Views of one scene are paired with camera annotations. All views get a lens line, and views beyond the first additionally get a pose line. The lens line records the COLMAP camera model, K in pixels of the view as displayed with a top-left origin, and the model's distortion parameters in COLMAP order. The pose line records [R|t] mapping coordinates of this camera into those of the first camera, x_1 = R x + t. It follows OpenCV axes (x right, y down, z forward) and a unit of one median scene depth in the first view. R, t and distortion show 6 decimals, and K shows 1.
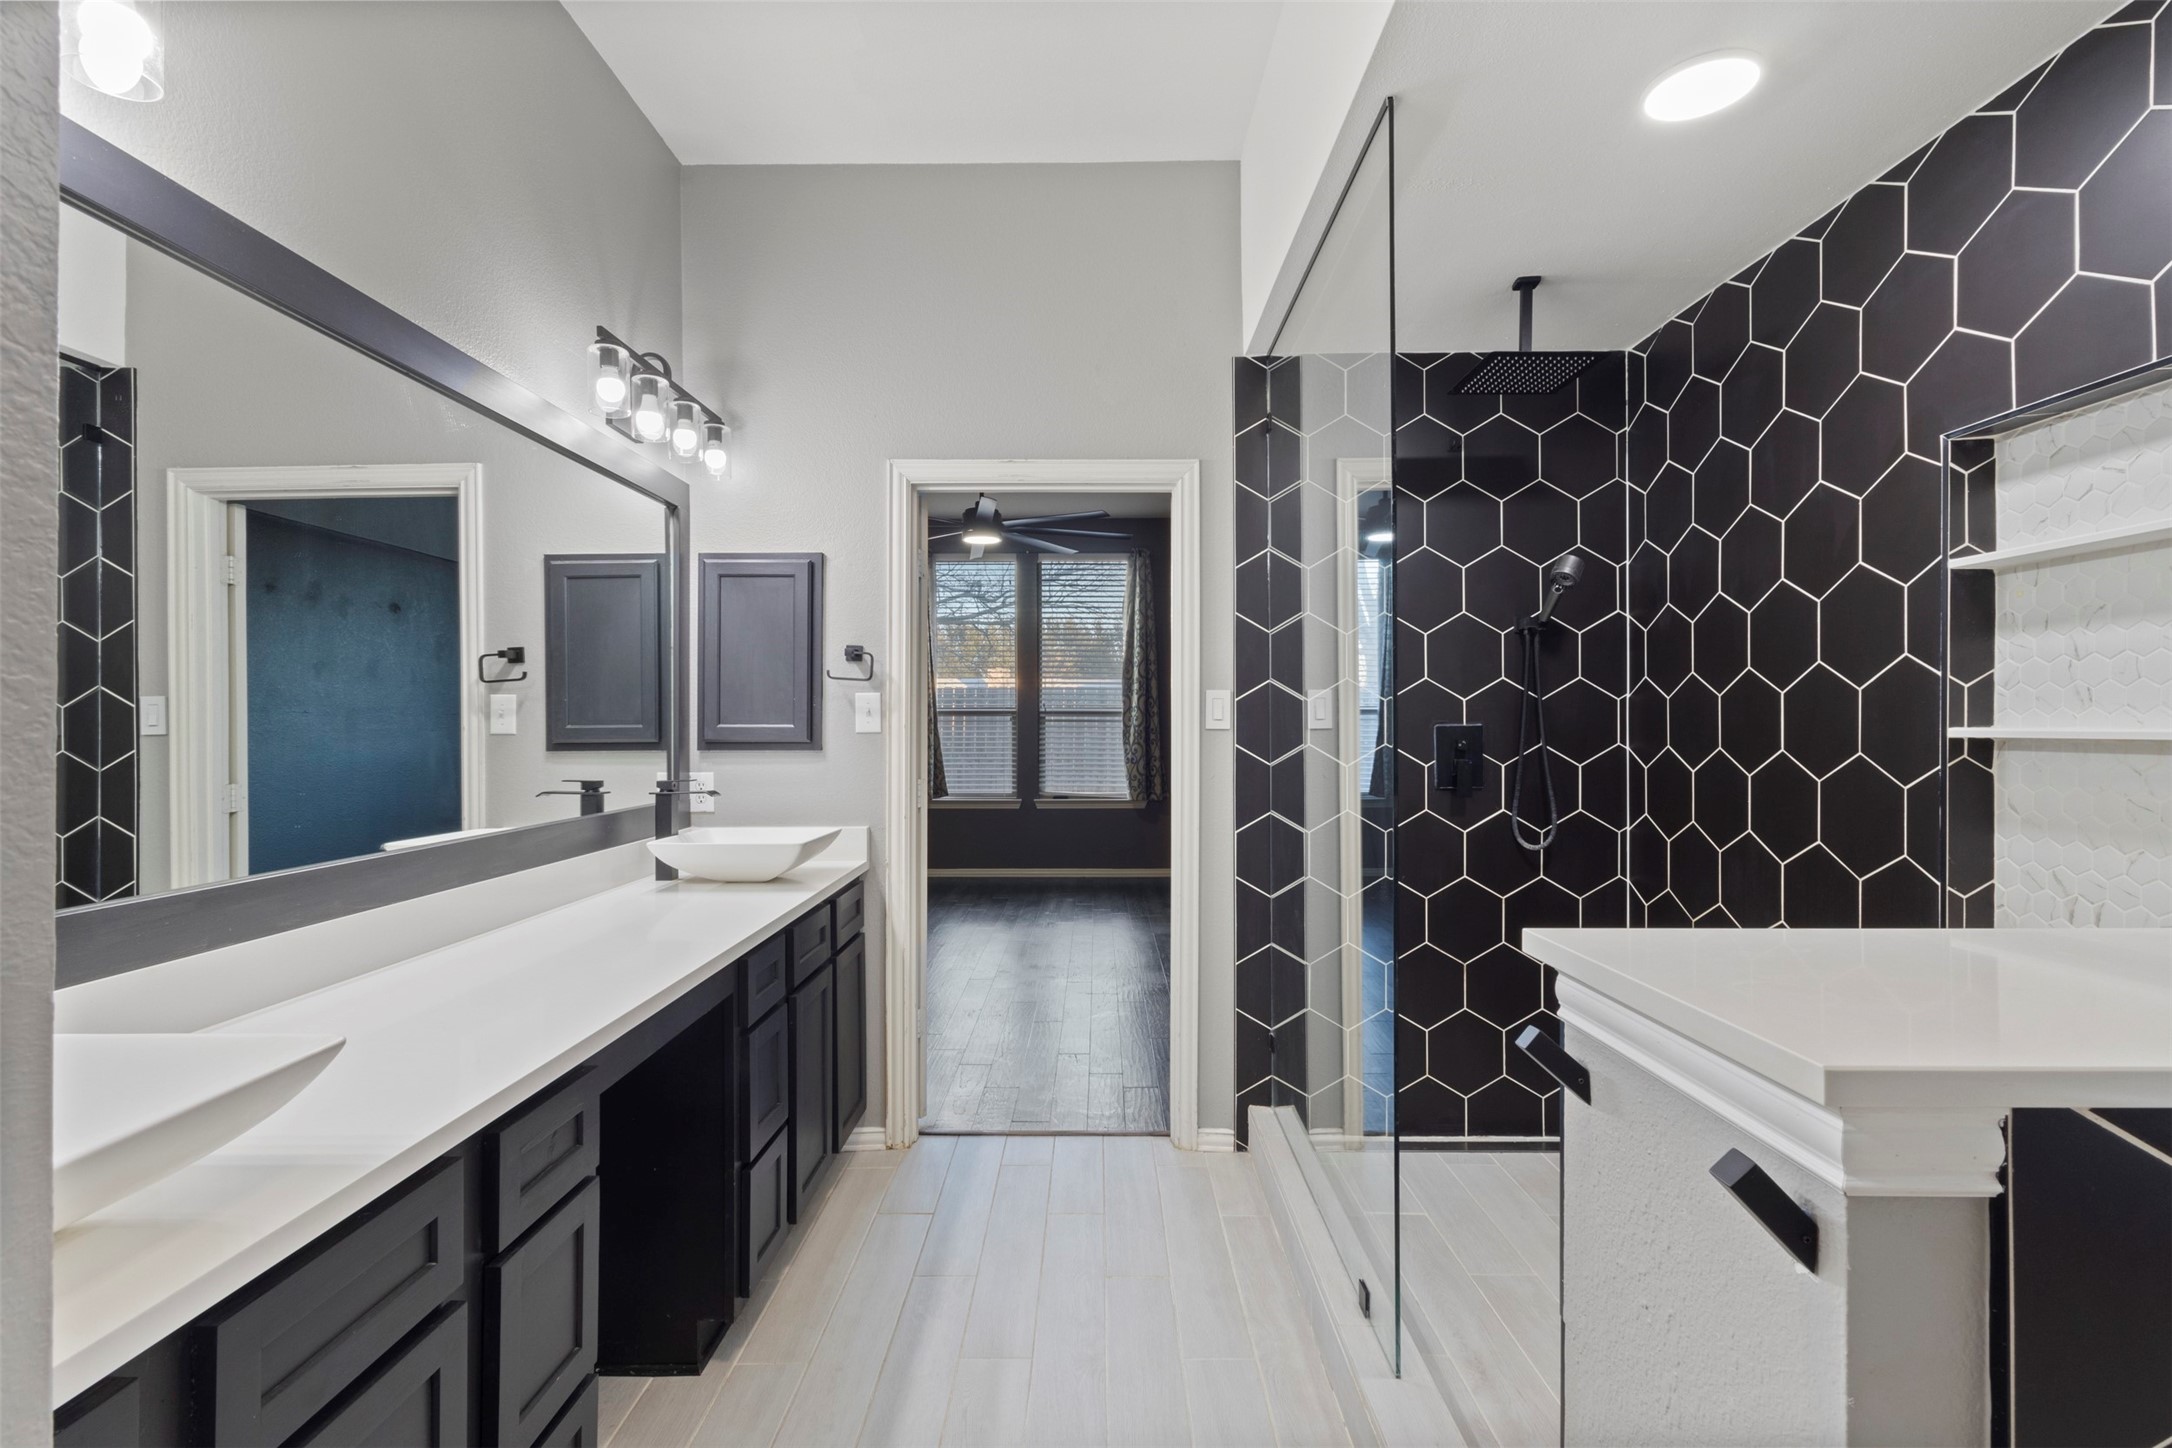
lens RADIAL K [[1001.2, 0, 1084.5], [0, 1001.2, 730.7], [0, 0, 1]] dist [-0.001210, 0.001319]
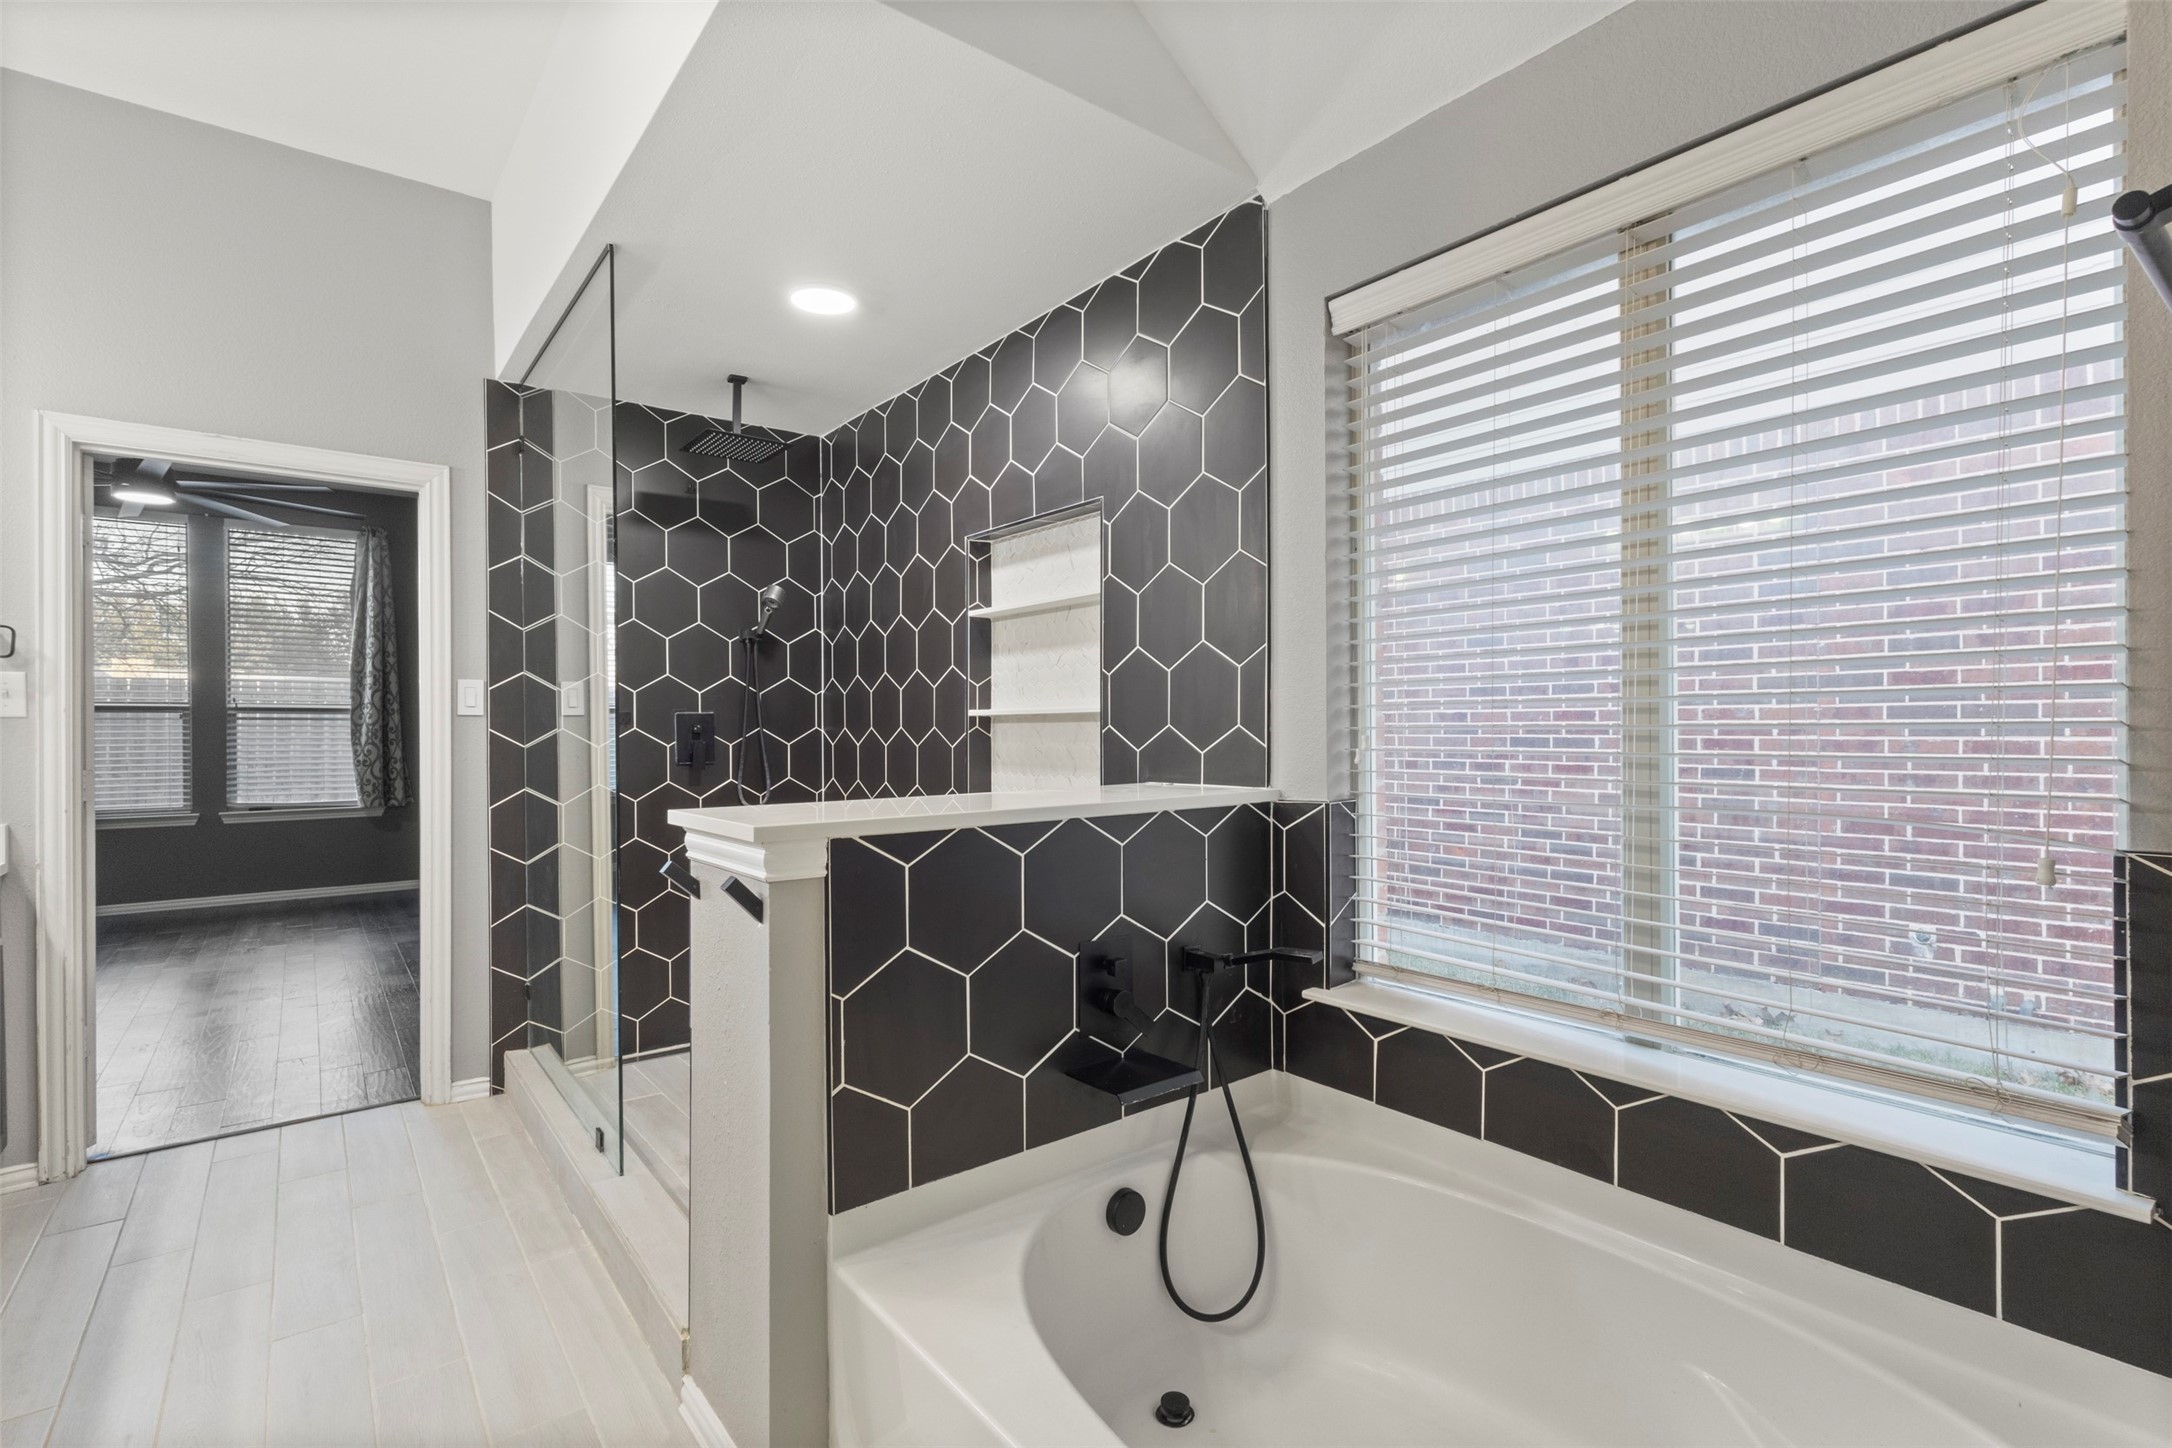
lens RADIAL K [[1001.2, 0, 1084.5], [0, 1001.2, 730.7], [0, 0, 1]] dist [-0.001210, 0.001319]
pose [[0.779672, -0.004261, 0.626173, -0.029252], [0.008106, 0.999962, -0.003288, 0.024594], [-0.626135, 0.007640, 0.779677, -0.277555]]
